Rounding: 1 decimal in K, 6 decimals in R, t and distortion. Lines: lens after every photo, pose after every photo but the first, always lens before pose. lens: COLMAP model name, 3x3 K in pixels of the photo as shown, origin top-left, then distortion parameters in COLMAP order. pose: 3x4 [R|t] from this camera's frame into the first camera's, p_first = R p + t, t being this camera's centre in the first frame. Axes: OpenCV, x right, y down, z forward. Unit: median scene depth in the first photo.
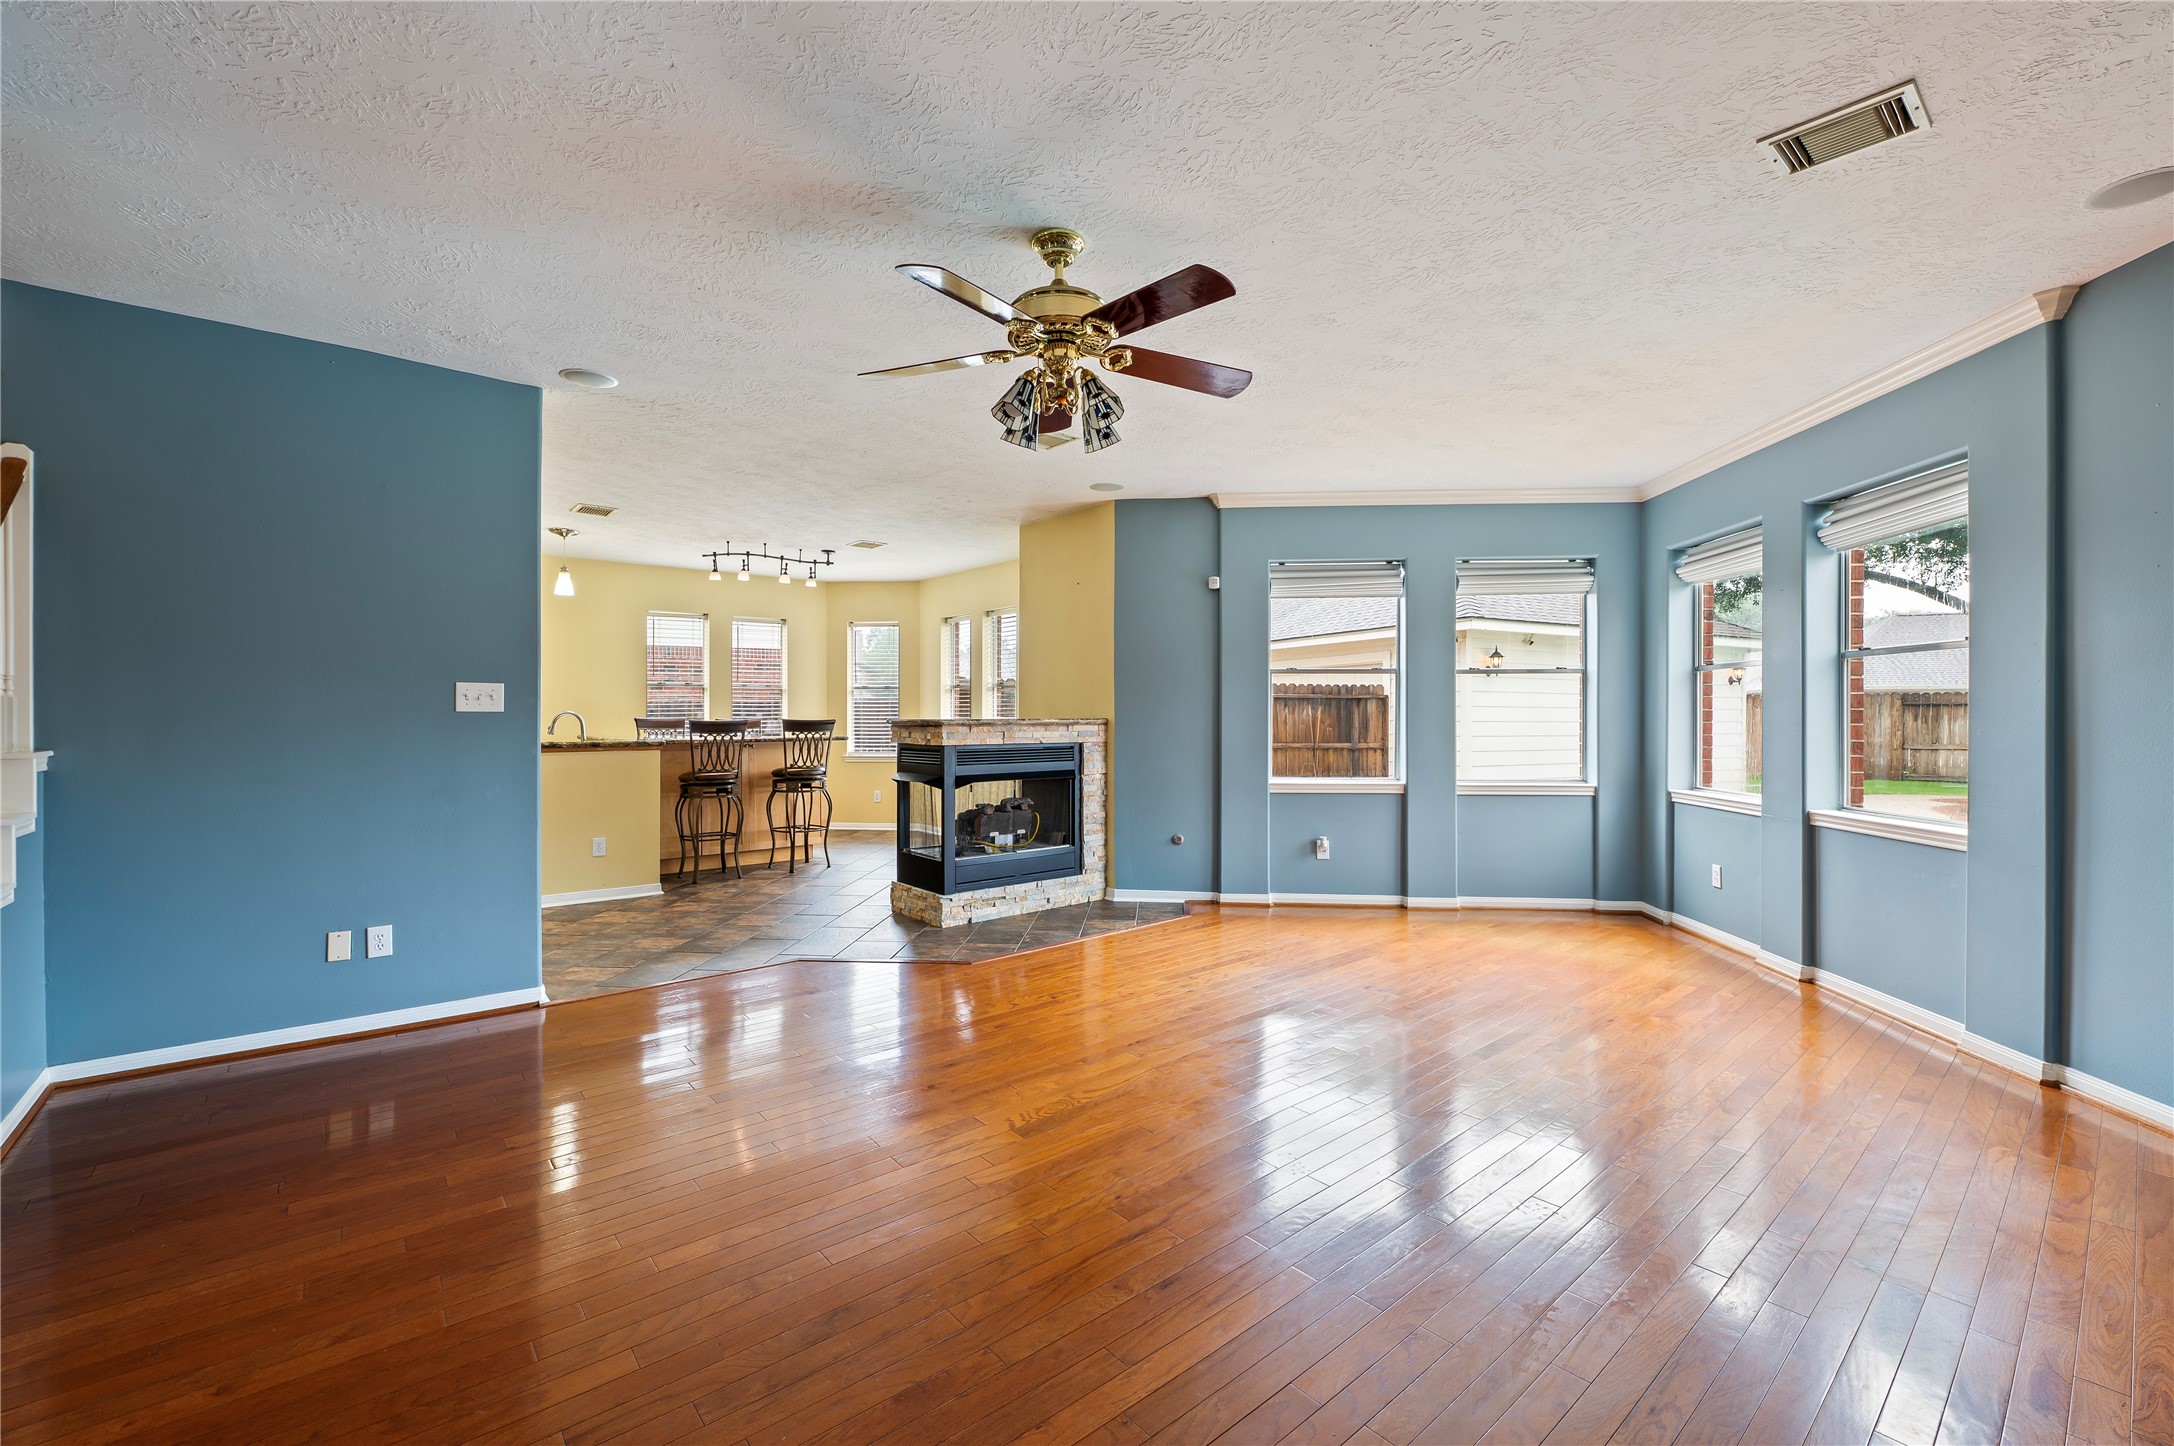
lens RADIAL K [[909.5, 0, 1112.0], [0, 909.5, 719.2], [0, 0, 1]] dist [-0.006611, 0.001056]
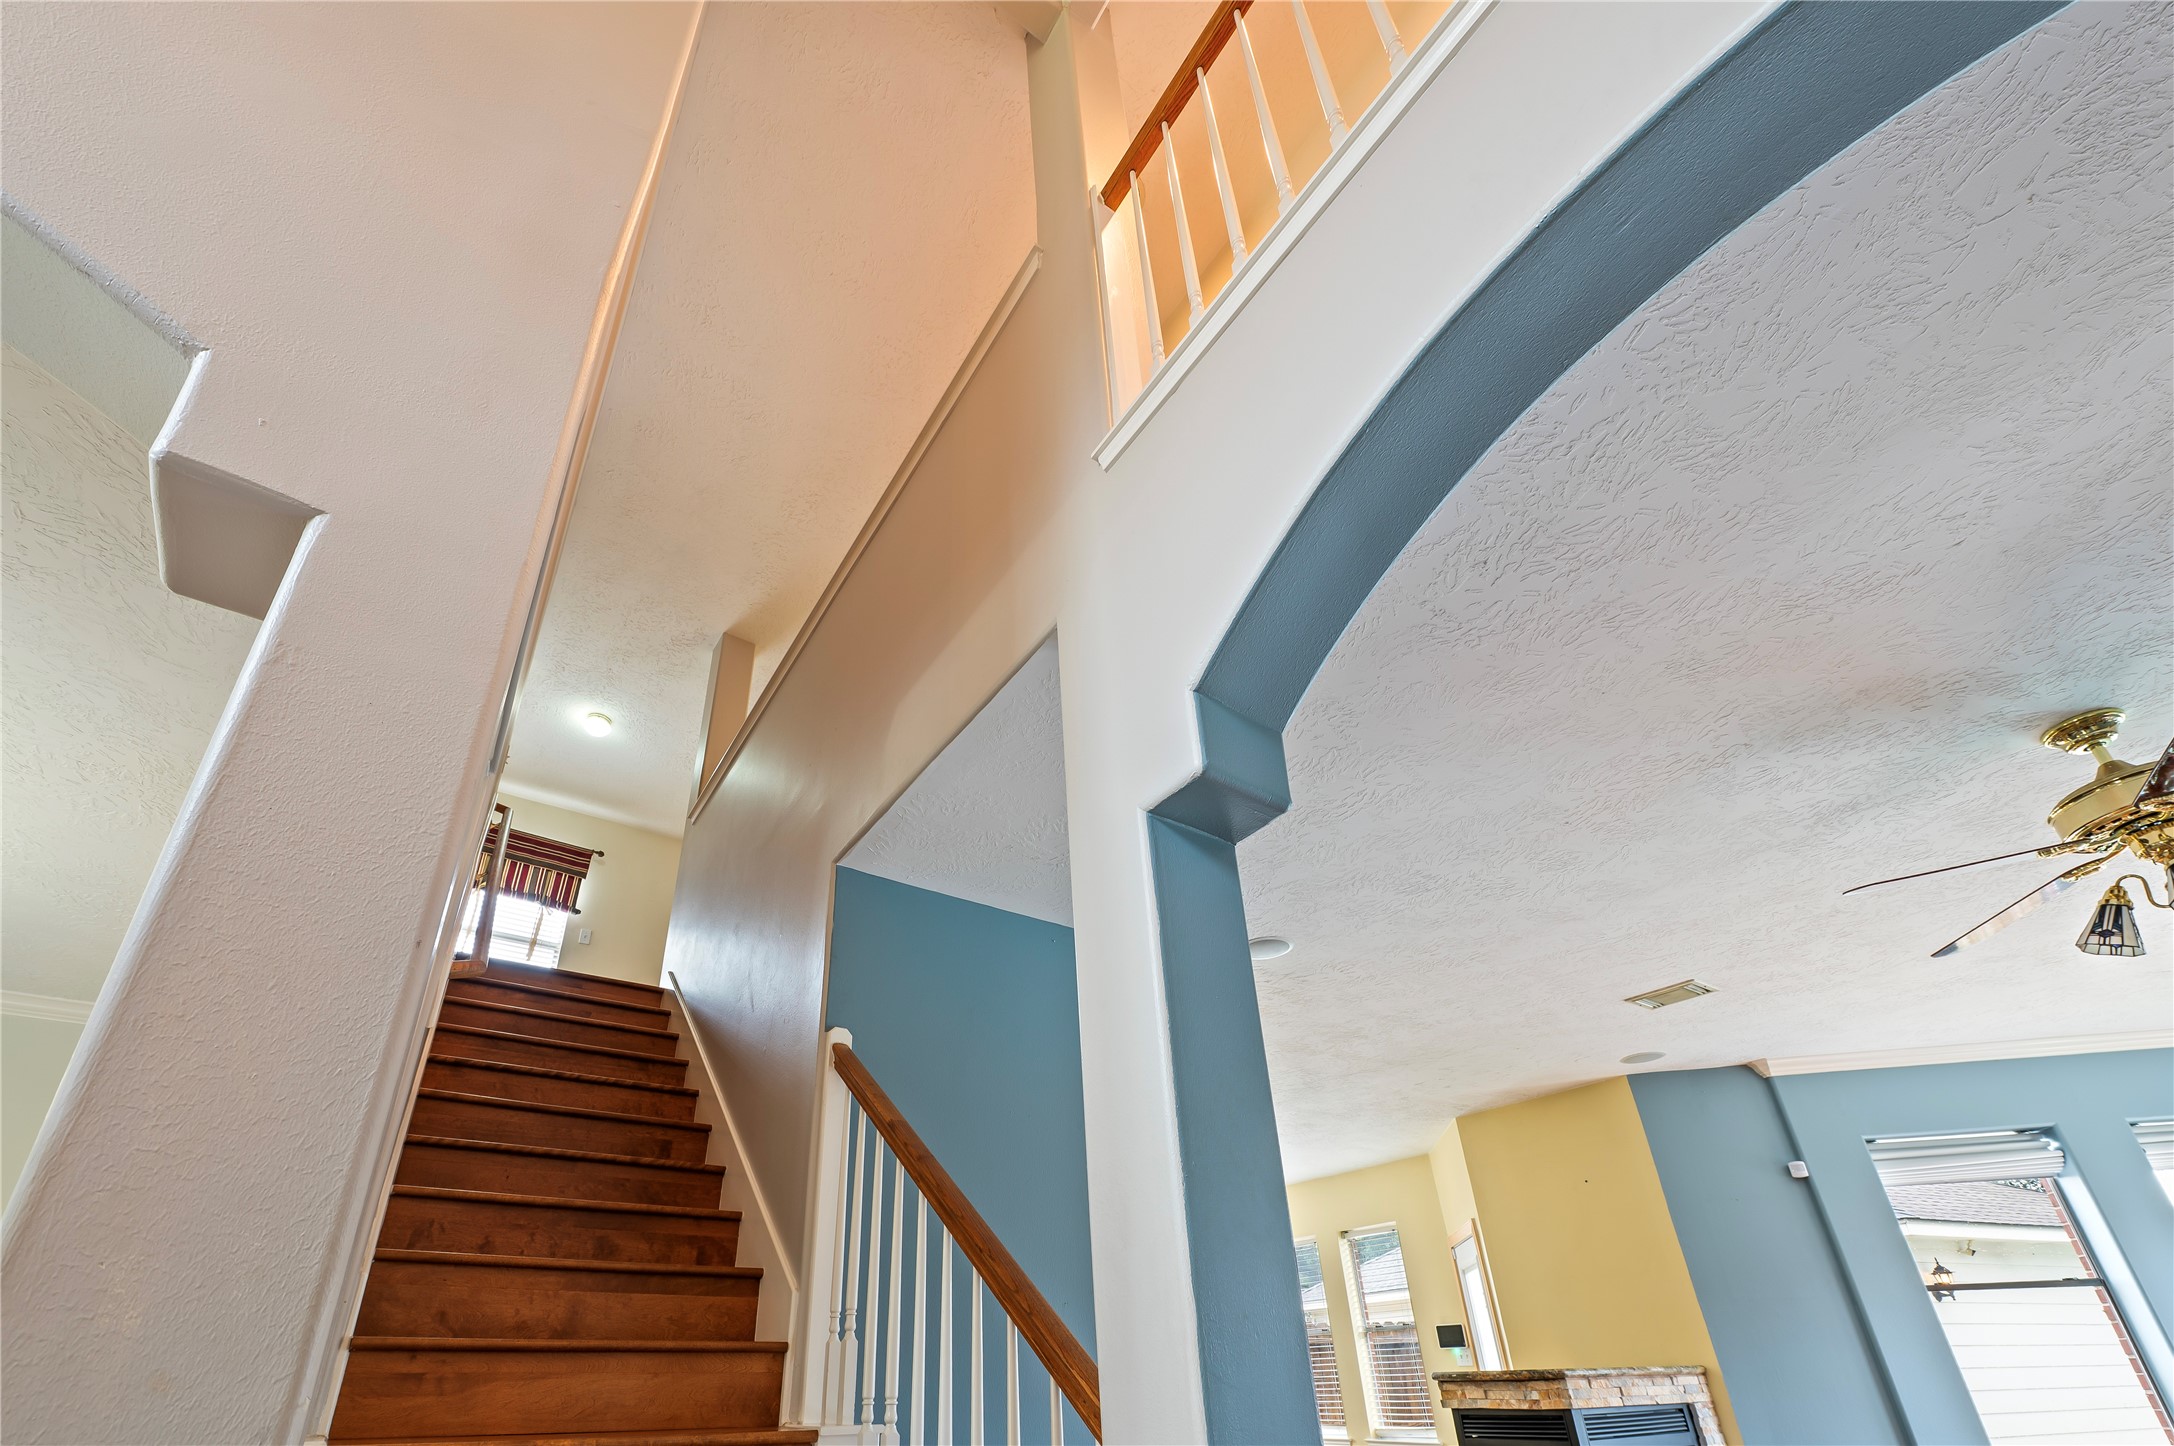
lens RADIAL K [[960.6, 0, 1010.4], [0, 960.6, 879.0], [0, 0, 1]] dist [-0.005054, -0.000585]
pose [[0.988627, -0.084989, -0.124067, -0.444219], [0.016681, 0.881875, -0.471188, 0.007378], [0.149458, 0.463760, 0.873263, 0.055882]]
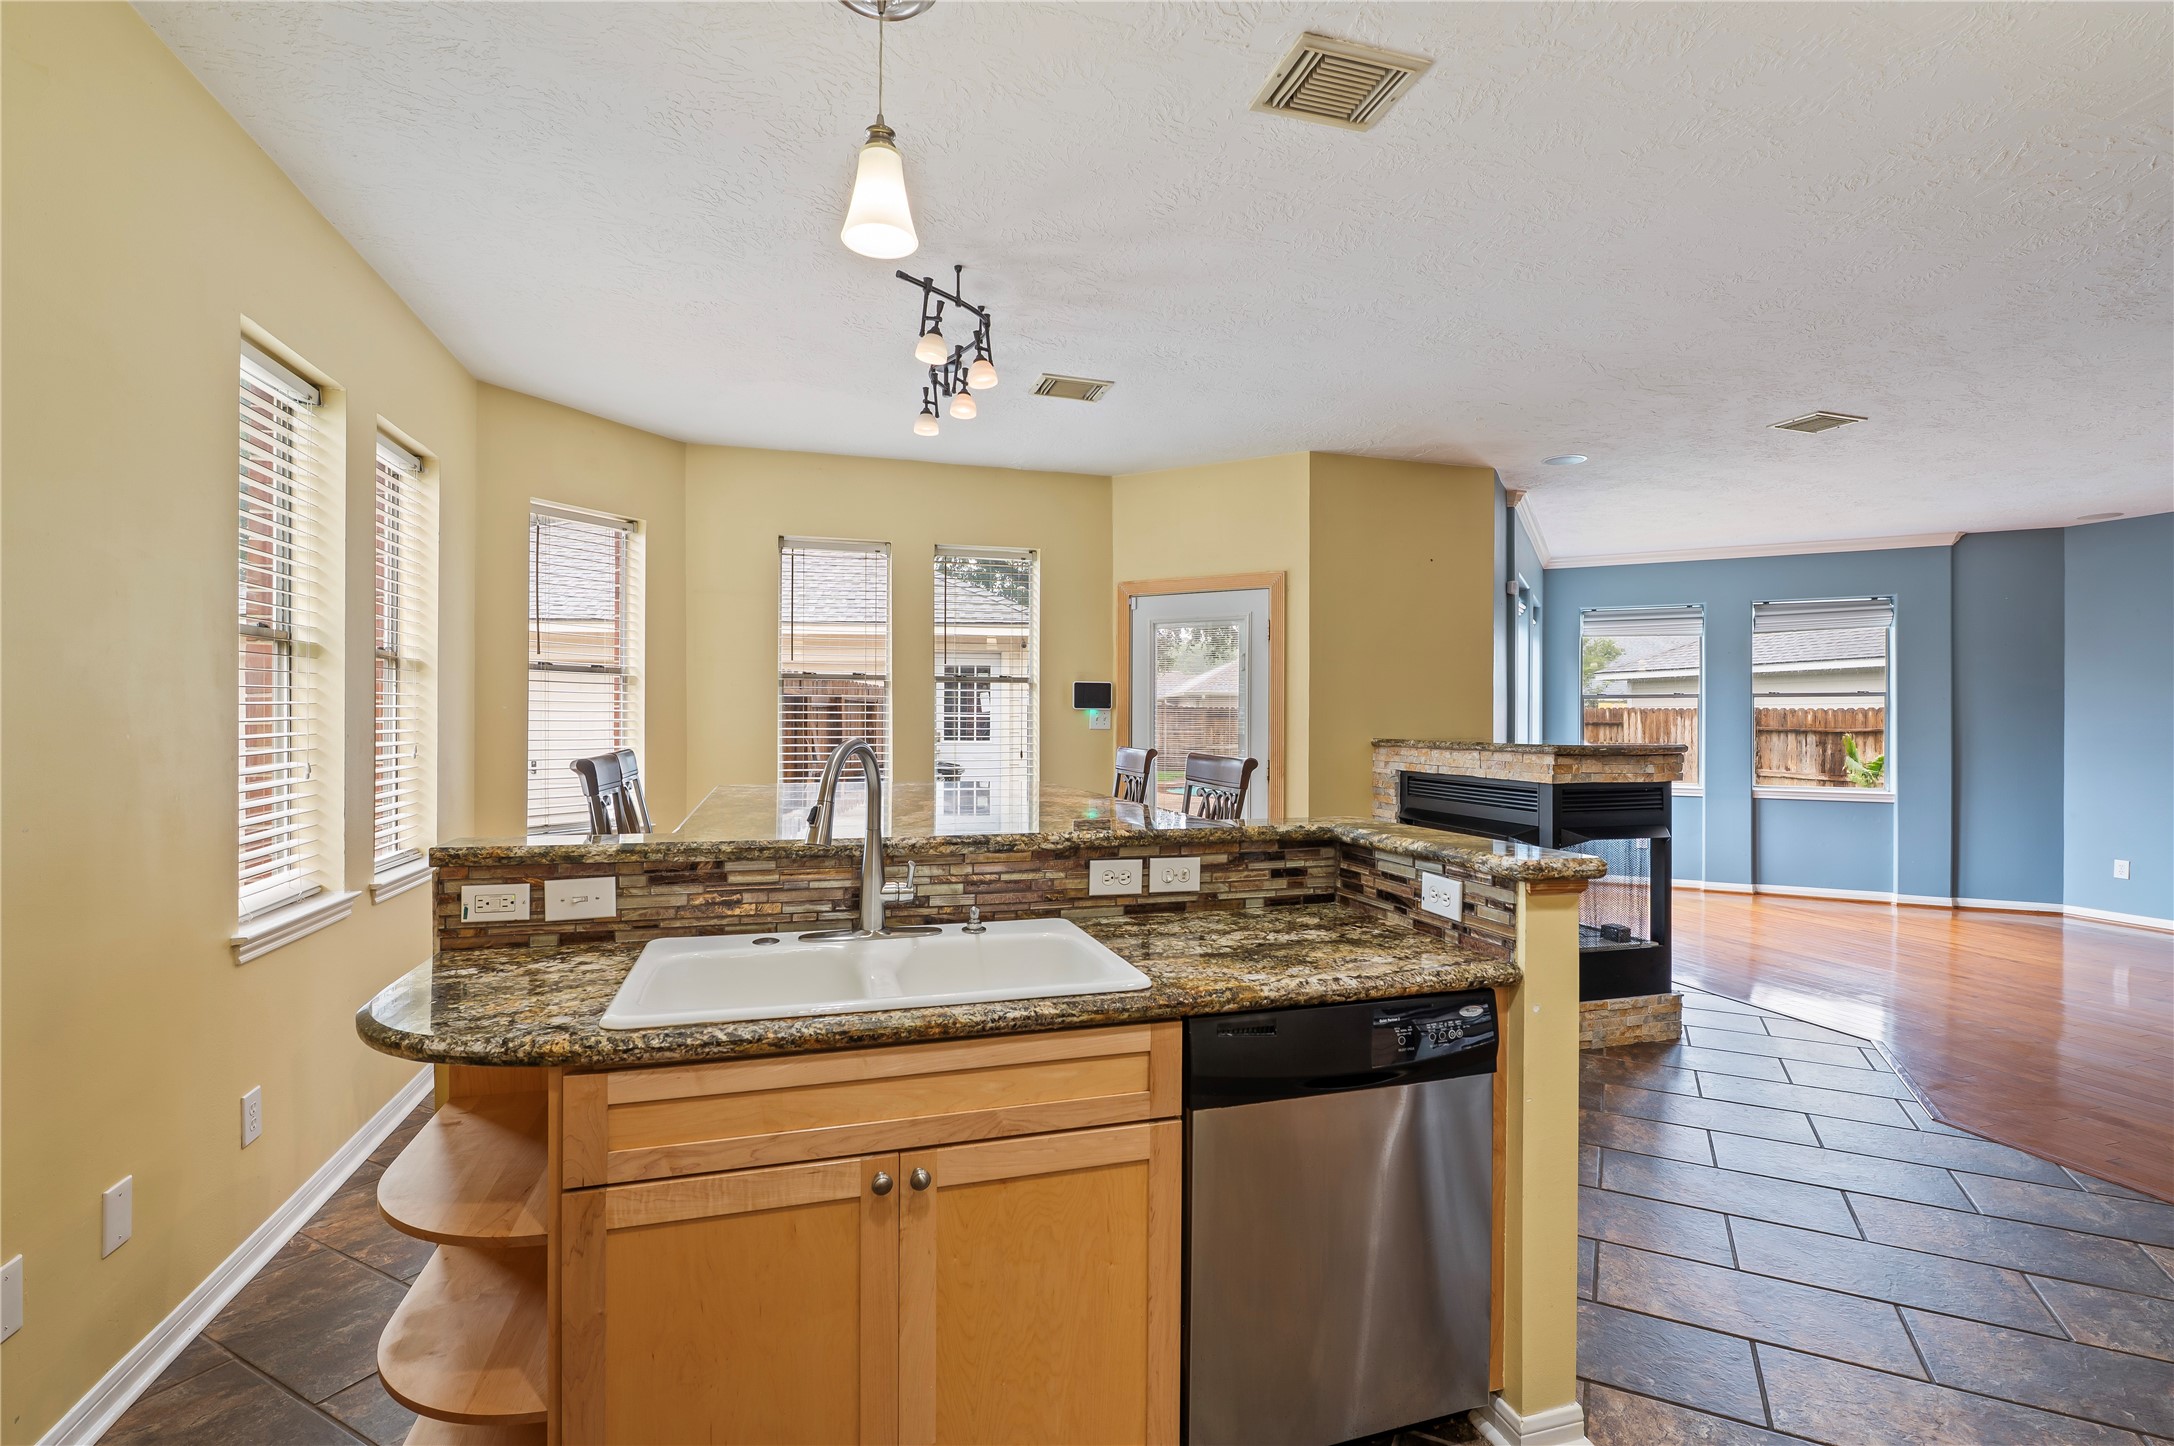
lens RADIAL K [[984.6, 0, 1159.6], [0, 984.6, 723.2], [0, 0, 1]] dist [-0.000835, -0.001101]
pose [[0.378616, -0.003299, 0.925548, -0.947421], [-0.002906, 0.999984, 0.004753, -0.017517], [-0.925549, -0.004489, 0.378600, 0.982389]]
